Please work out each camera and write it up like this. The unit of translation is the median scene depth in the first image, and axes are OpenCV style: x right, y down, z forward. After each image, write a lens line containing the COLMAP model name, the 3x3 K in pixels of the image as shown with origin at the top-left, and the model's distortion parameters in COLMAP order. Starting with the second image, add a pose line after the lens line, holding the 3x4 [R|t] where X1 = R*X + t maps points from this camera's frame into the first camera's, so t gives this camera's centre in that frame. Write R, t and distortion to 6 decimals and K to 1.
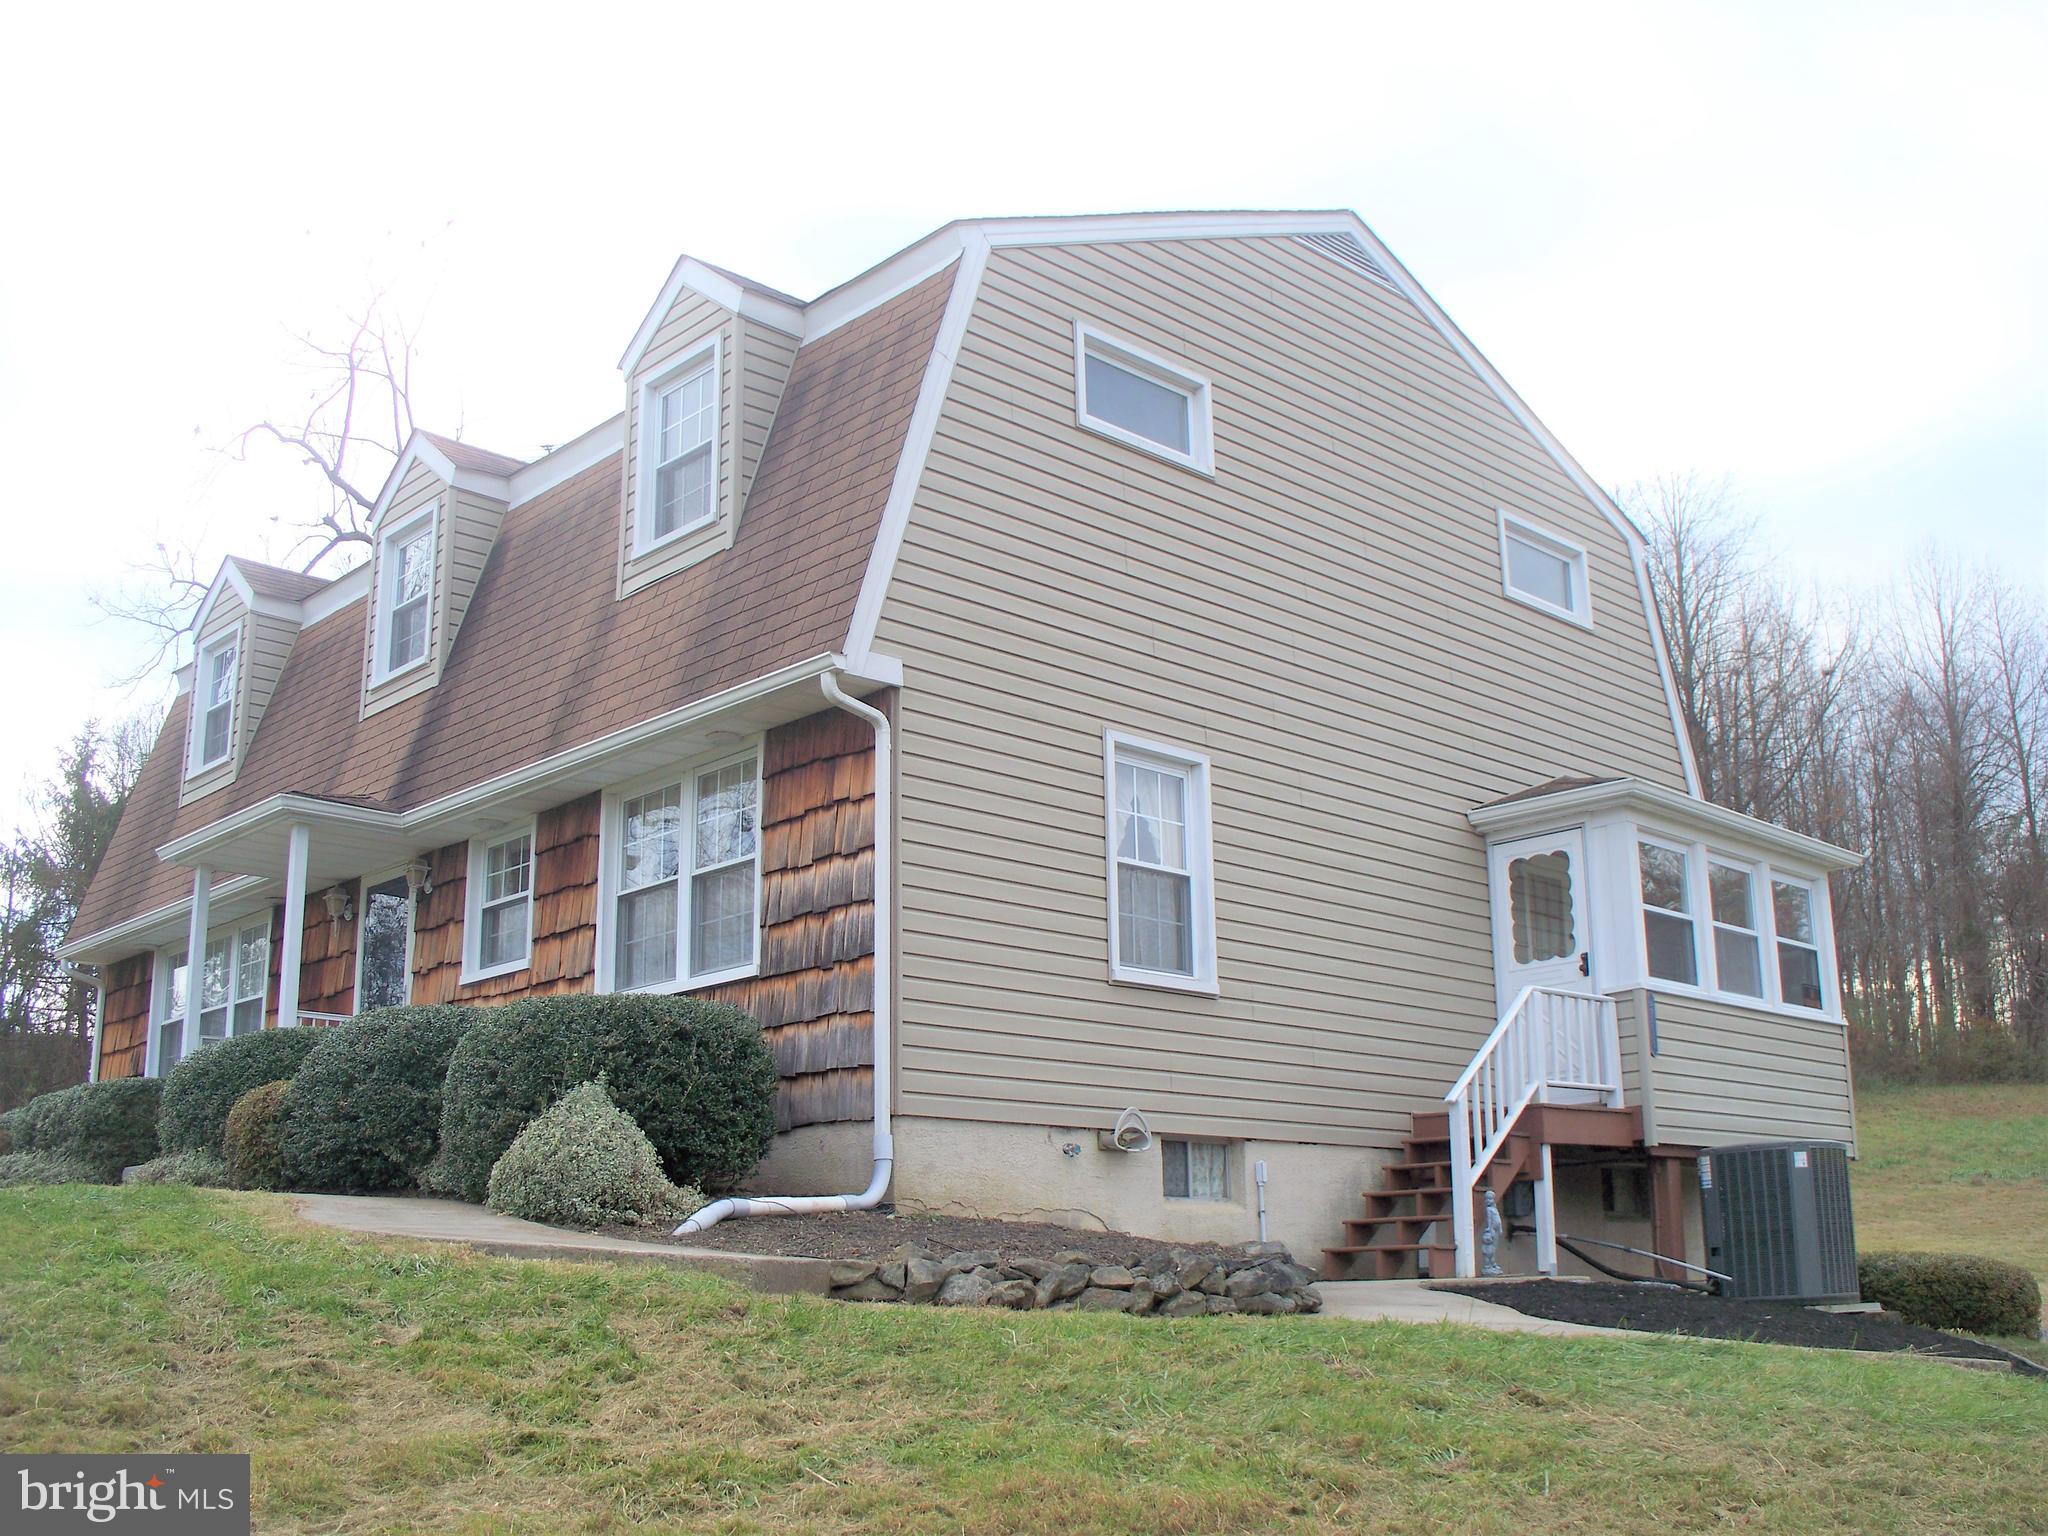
lens RADIAL K [[2105.9, 0, 1021.4], [0, 2105.9, 814.2], [0, 0, 1]] dist [-0.185066, 0.178854]
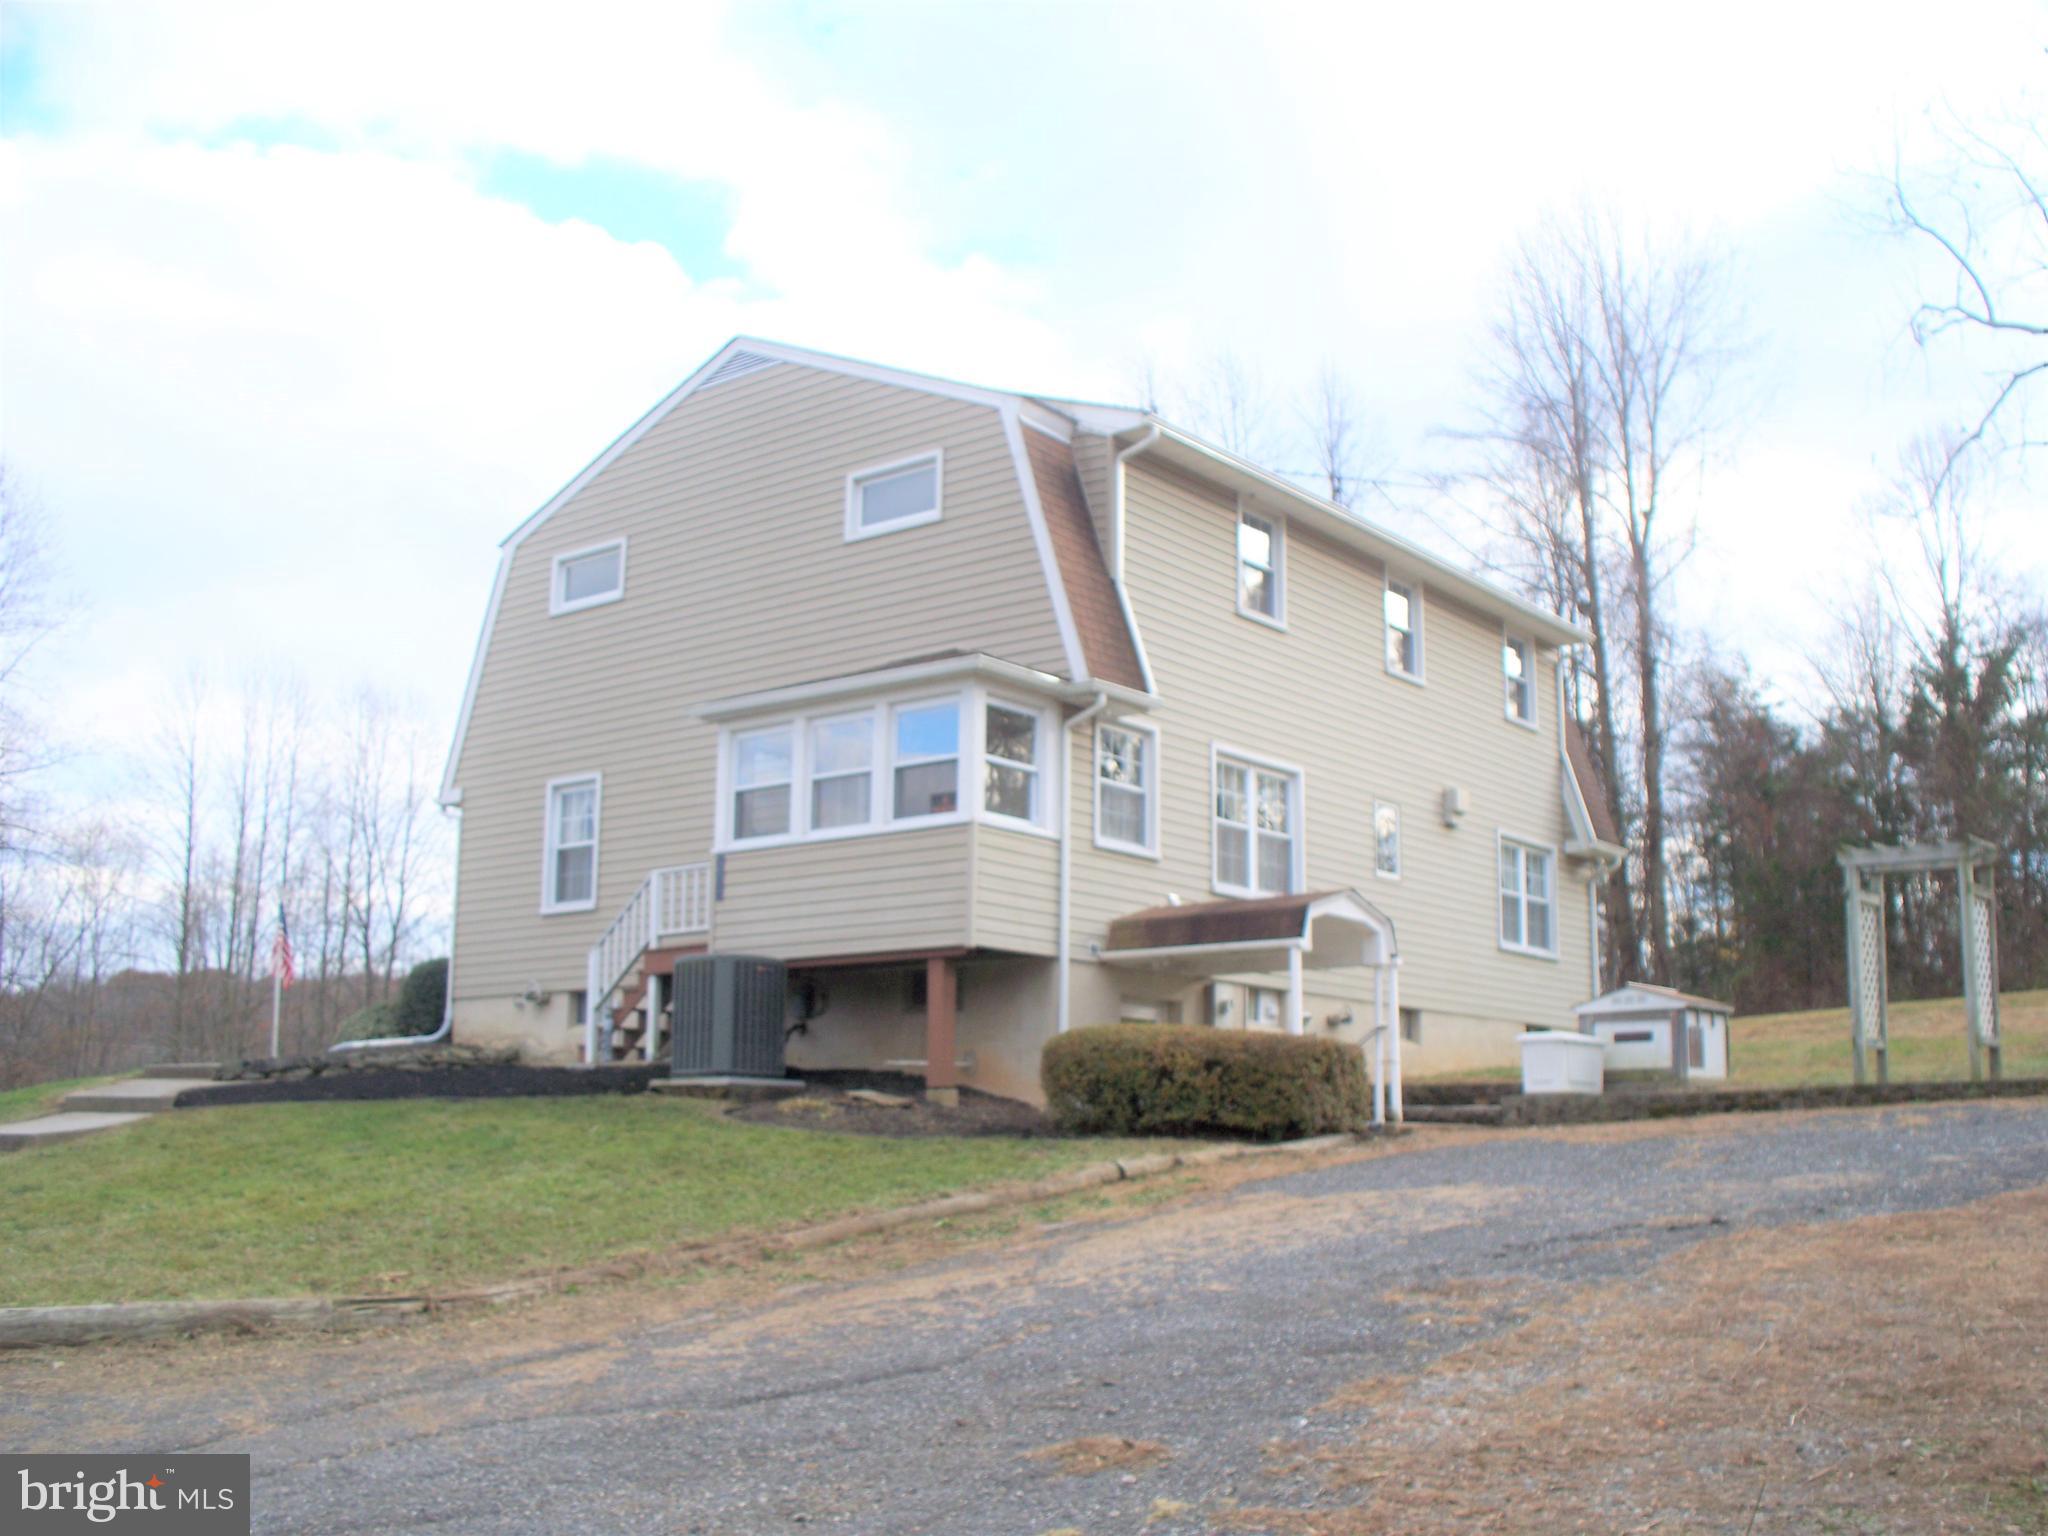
lens RADIAL K [[2105.9, 0, 1021.4], [0, 2105.9, 814.2], [0, 0, 1]] dist [-0.185066, 0.178854]
pose [[0.133534, -0.153863, -0.979027, 1.816571], [0.220458, 0.967734, -0.122019, 0.293397], [0.966213, -0.199541, 0.163146, 1.041661]]
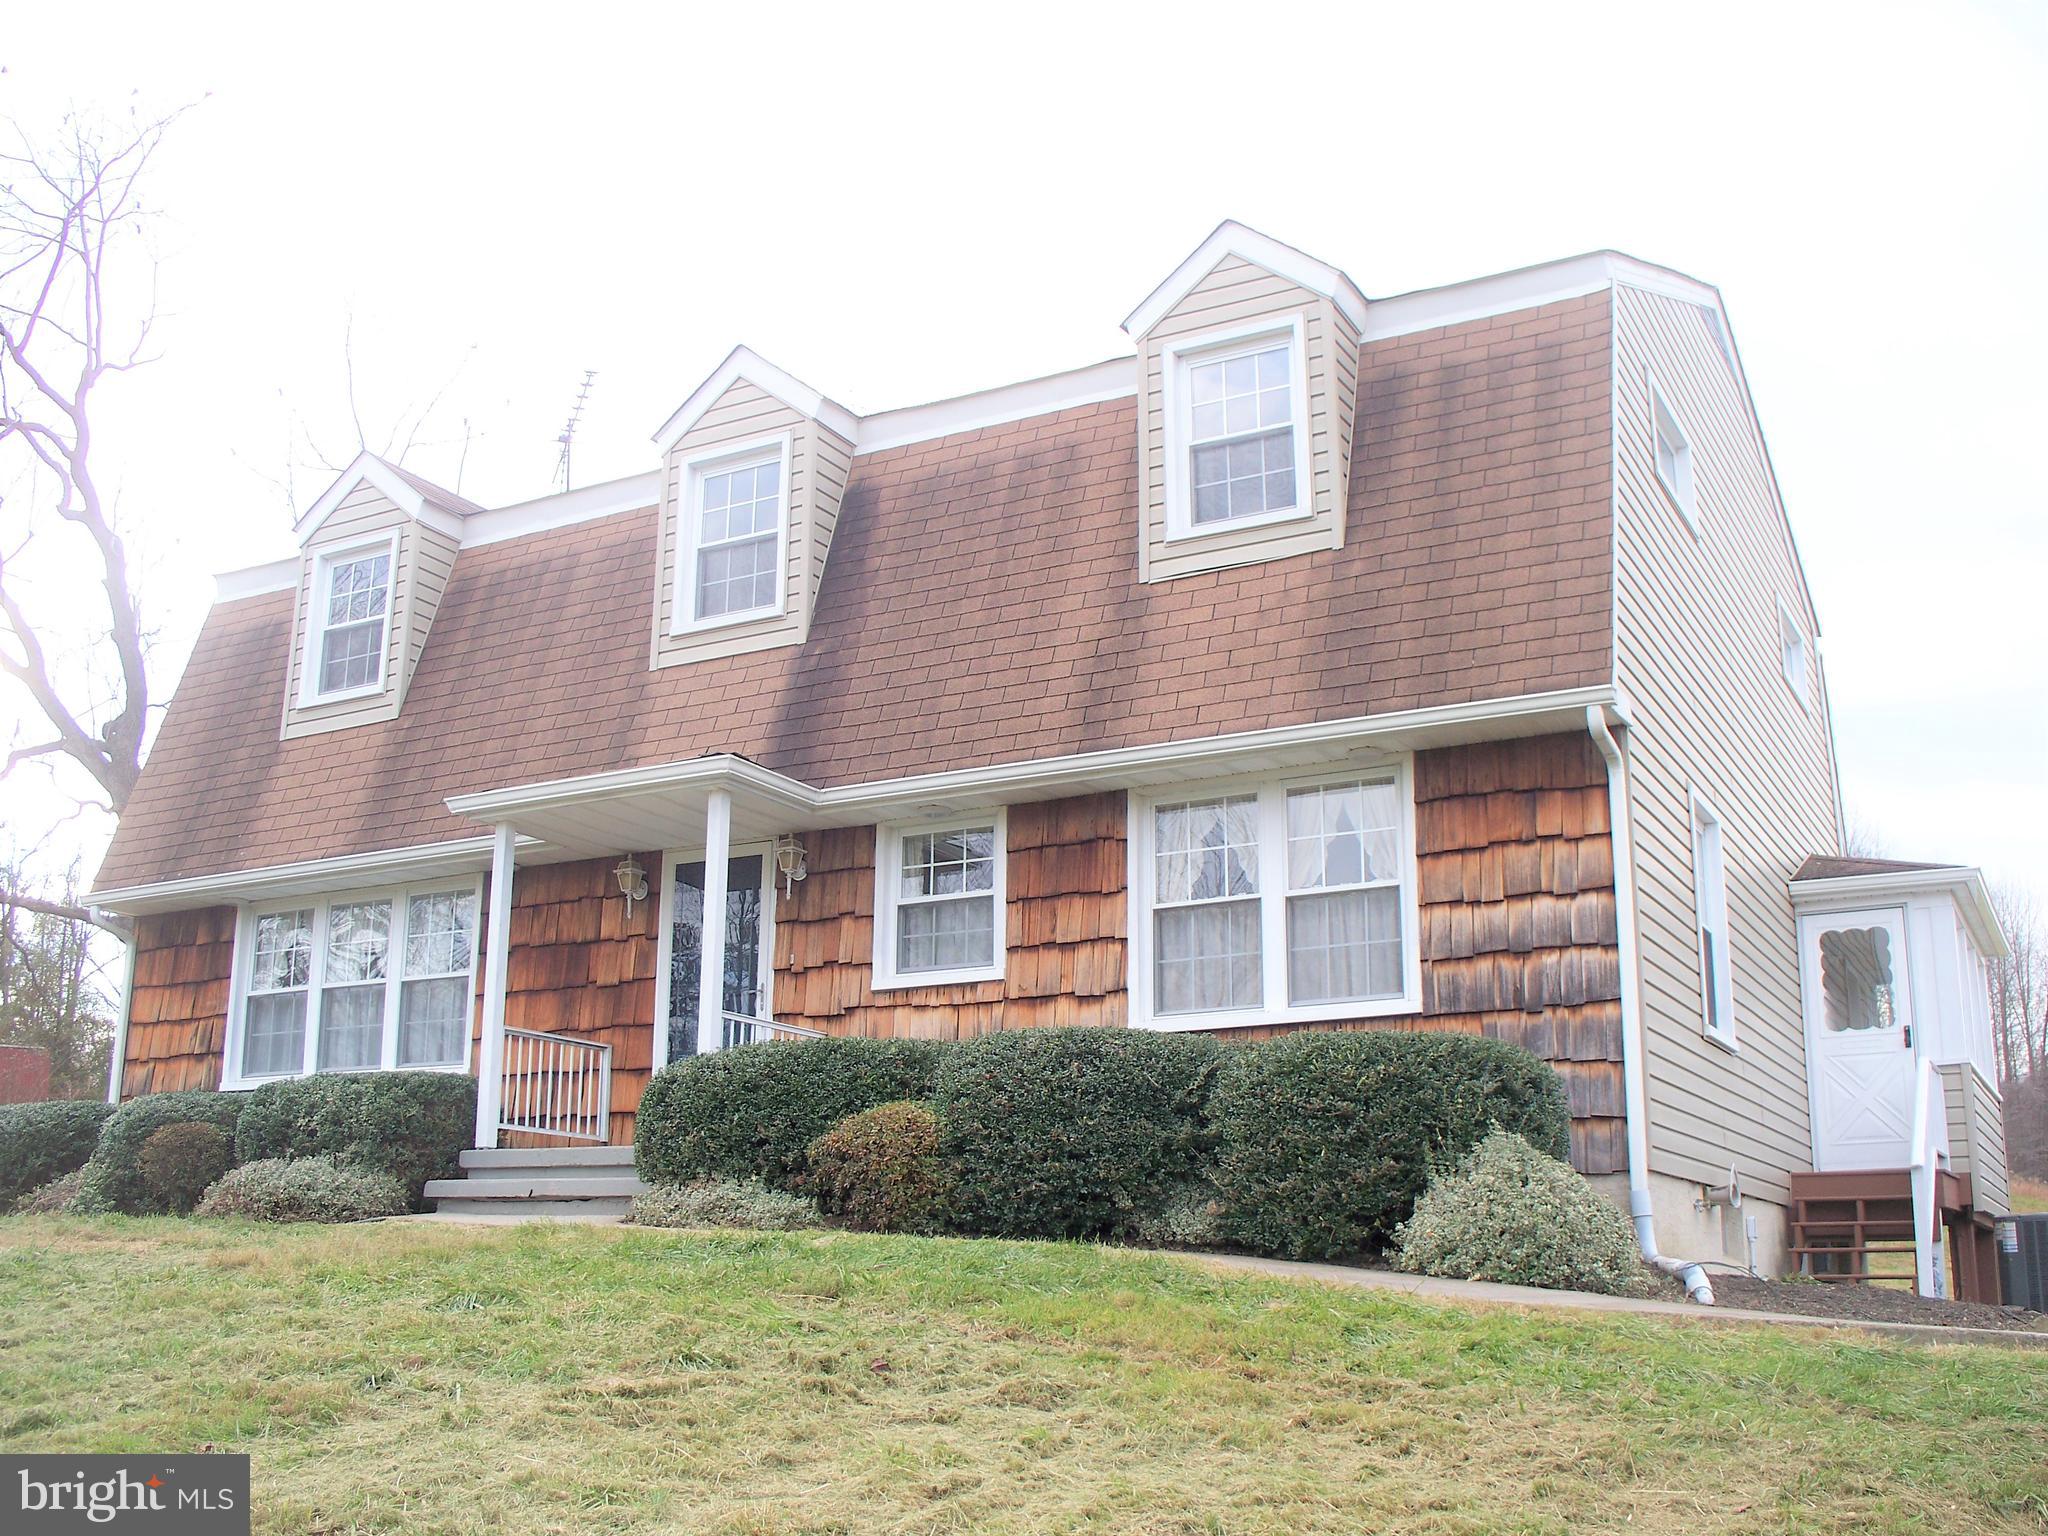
lens RADIAL K [[2105.9, 0, 1021.4], [0, 2105.9, 814.2], [0, 0, 1]] dist [-0.185066, 0.178854]
pose [[0.951907, 0.091720, 0.292338, -0.507086], [-0.091735, 0.995689, -0.013686, 0.015613], [-0.292333, -0.013790, 0.956217, 0.140969]]
